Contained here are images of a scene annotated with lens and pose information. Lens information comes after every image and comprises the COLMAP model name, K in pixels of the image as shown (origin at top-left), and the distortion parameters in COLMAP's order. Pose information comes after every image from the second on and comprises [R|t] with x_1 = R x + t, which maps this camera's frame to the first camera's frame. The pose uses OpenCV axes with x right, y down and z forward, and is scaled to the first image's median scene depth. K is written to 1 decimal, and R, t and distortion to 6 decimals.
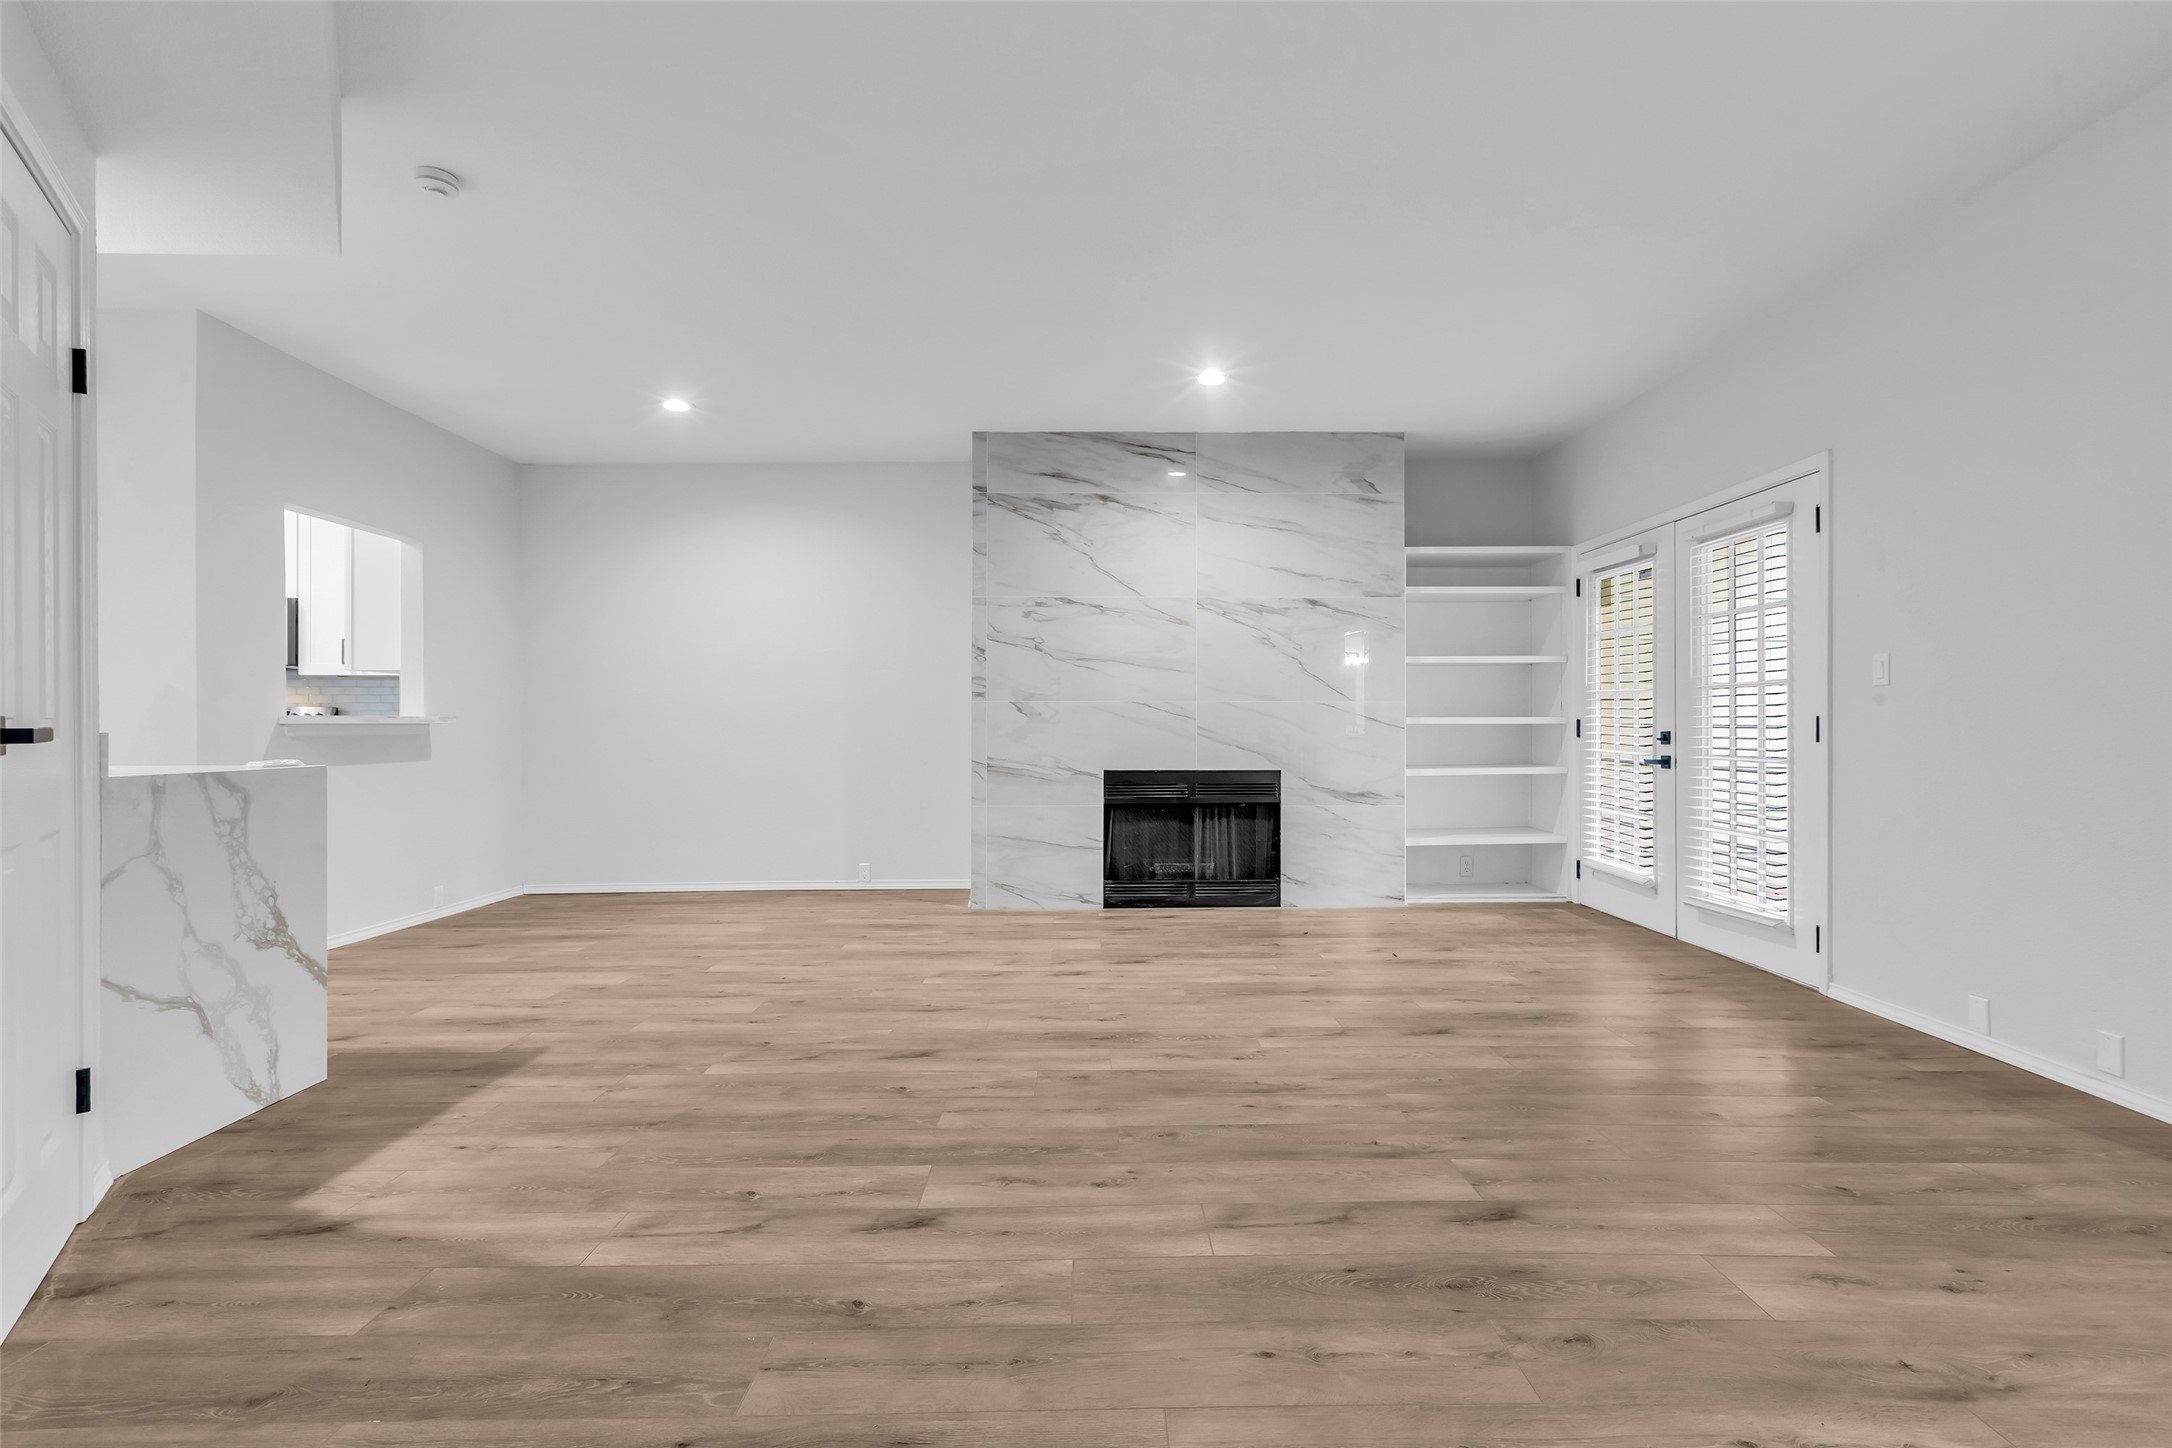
lens RADIAL K [[974.1, 0, 1104.0], [0, 974.1, 723.5], [0, 0, 1]] dist [0.004523, 0.000488]
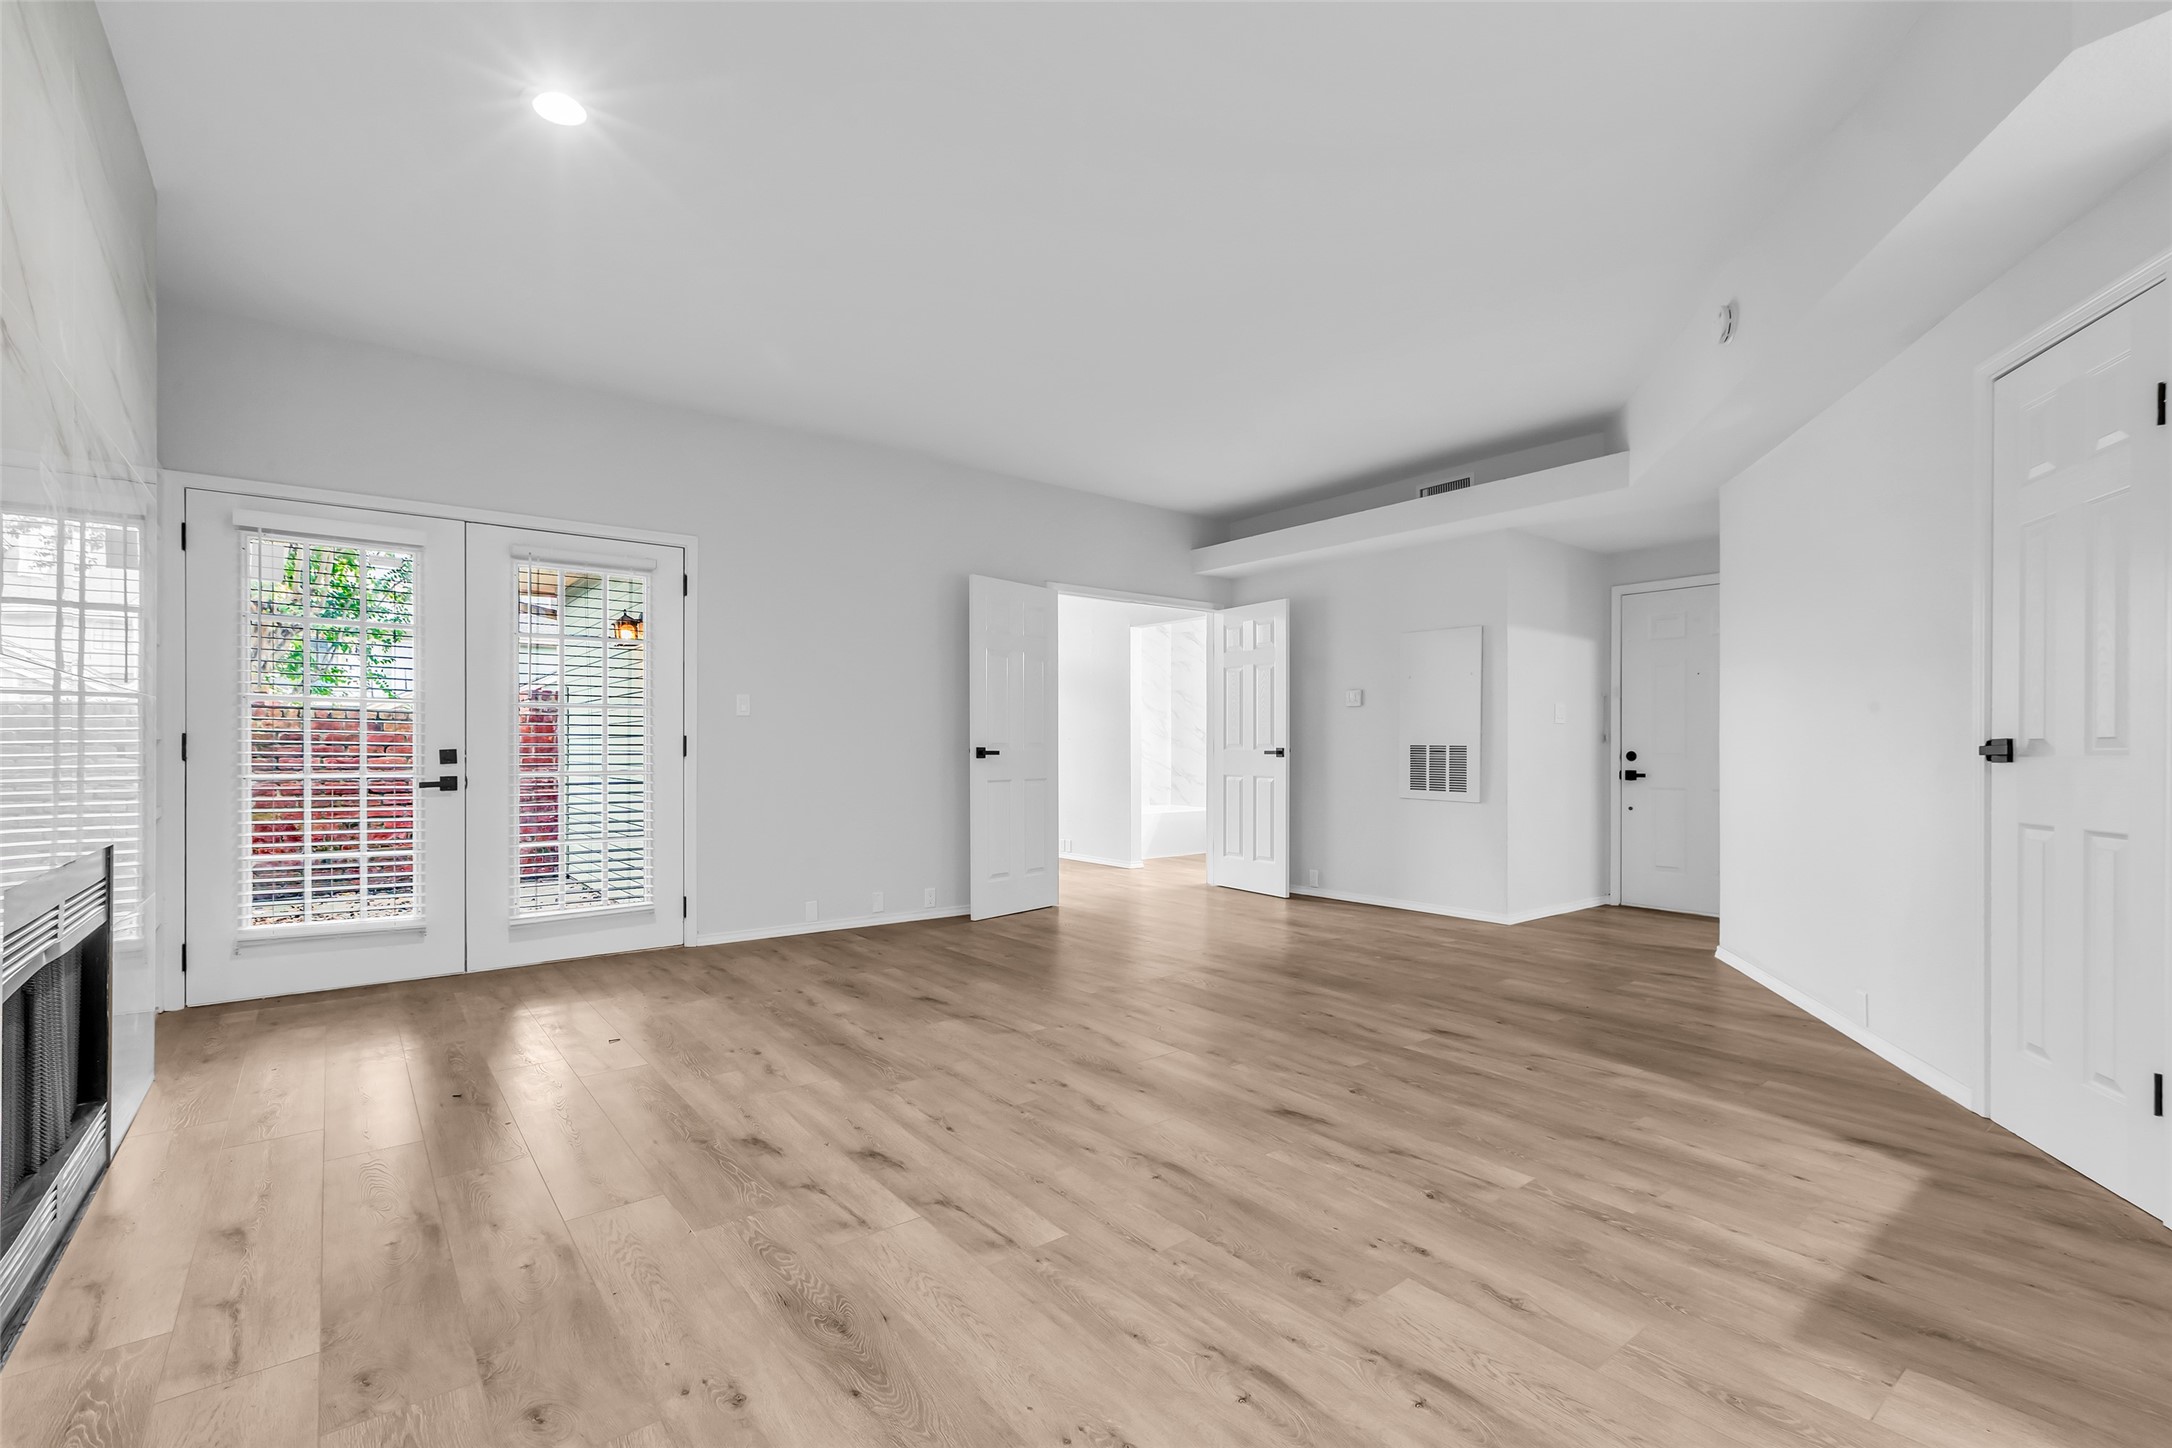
lens RADIAL K [[966.9, 0, 1097.8], [0, 966.9, 740.0], [0, 0, 1]] dist [0.003624, -0.000249]
pose [[-0.609522, 0.005941, 0.792747, -0.846587], [-0.001877, 0.999958, -0.008937, 0.008740], [-0.792767, -0.006935, -0.609485, 1.817217]]
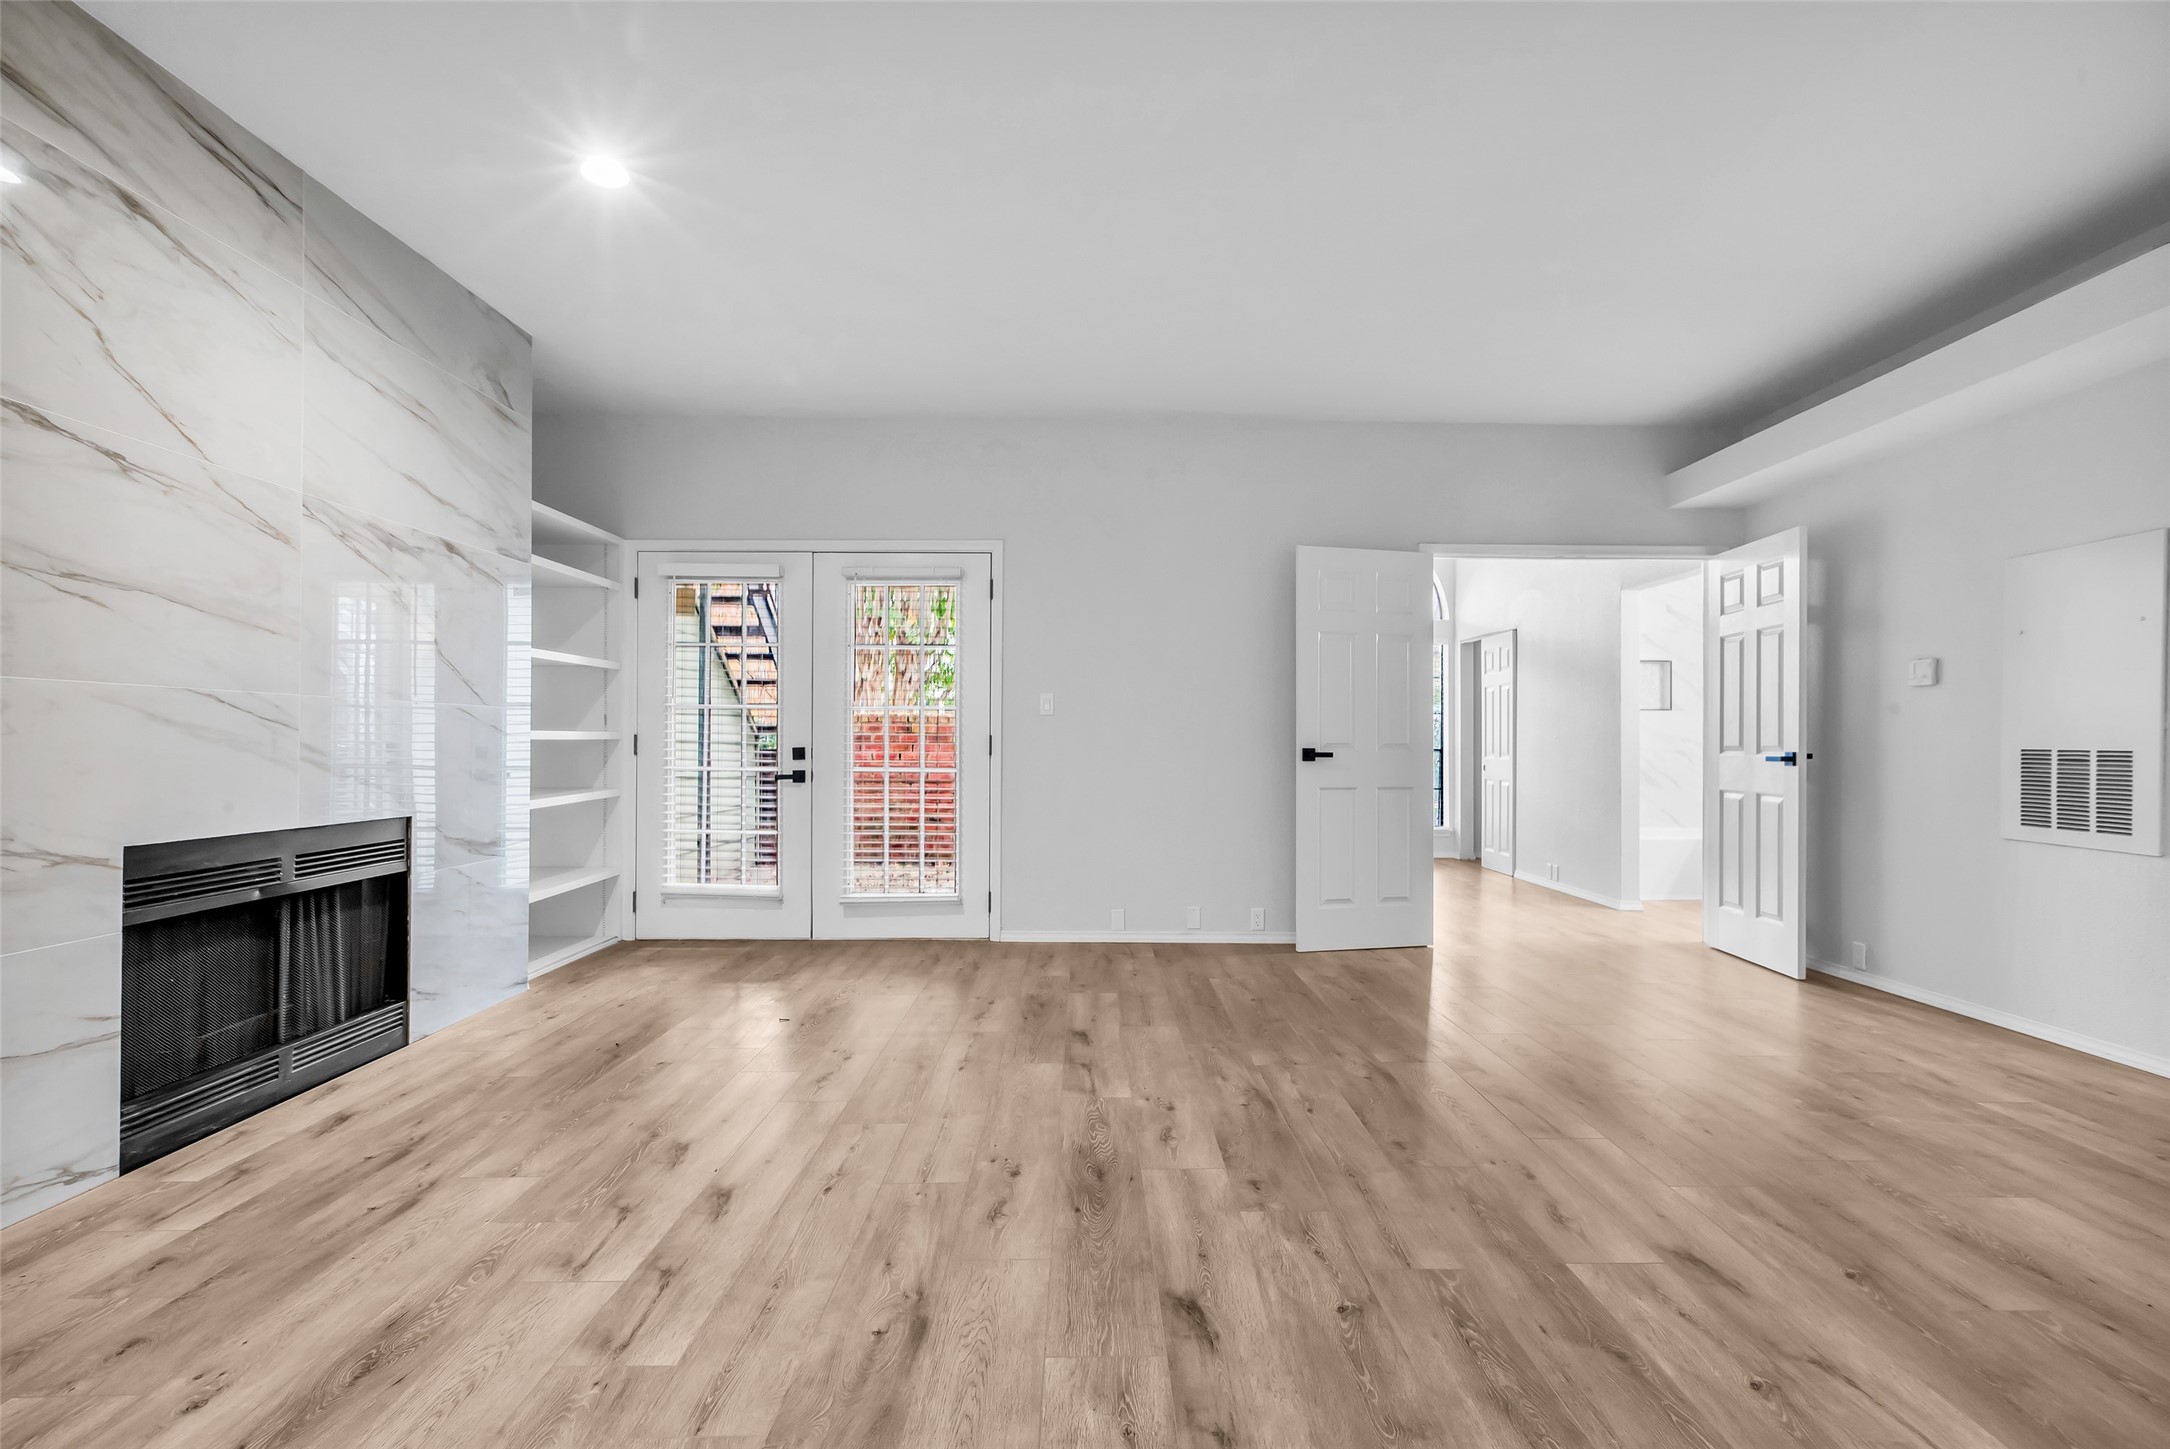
lens RADIAL K [[989.0, 0, 1100.3], [0, 989.0, 738.4], [0, 0, 1]] dist [0.002654, -0.000224]
pose [[-0.000608, 0.006078, 0.999981, -0.847212], [-0.006199, 0.999962, -0.006081, 0.002187], [-0.999981, -0.006203, -0.000570, 1.143308]]
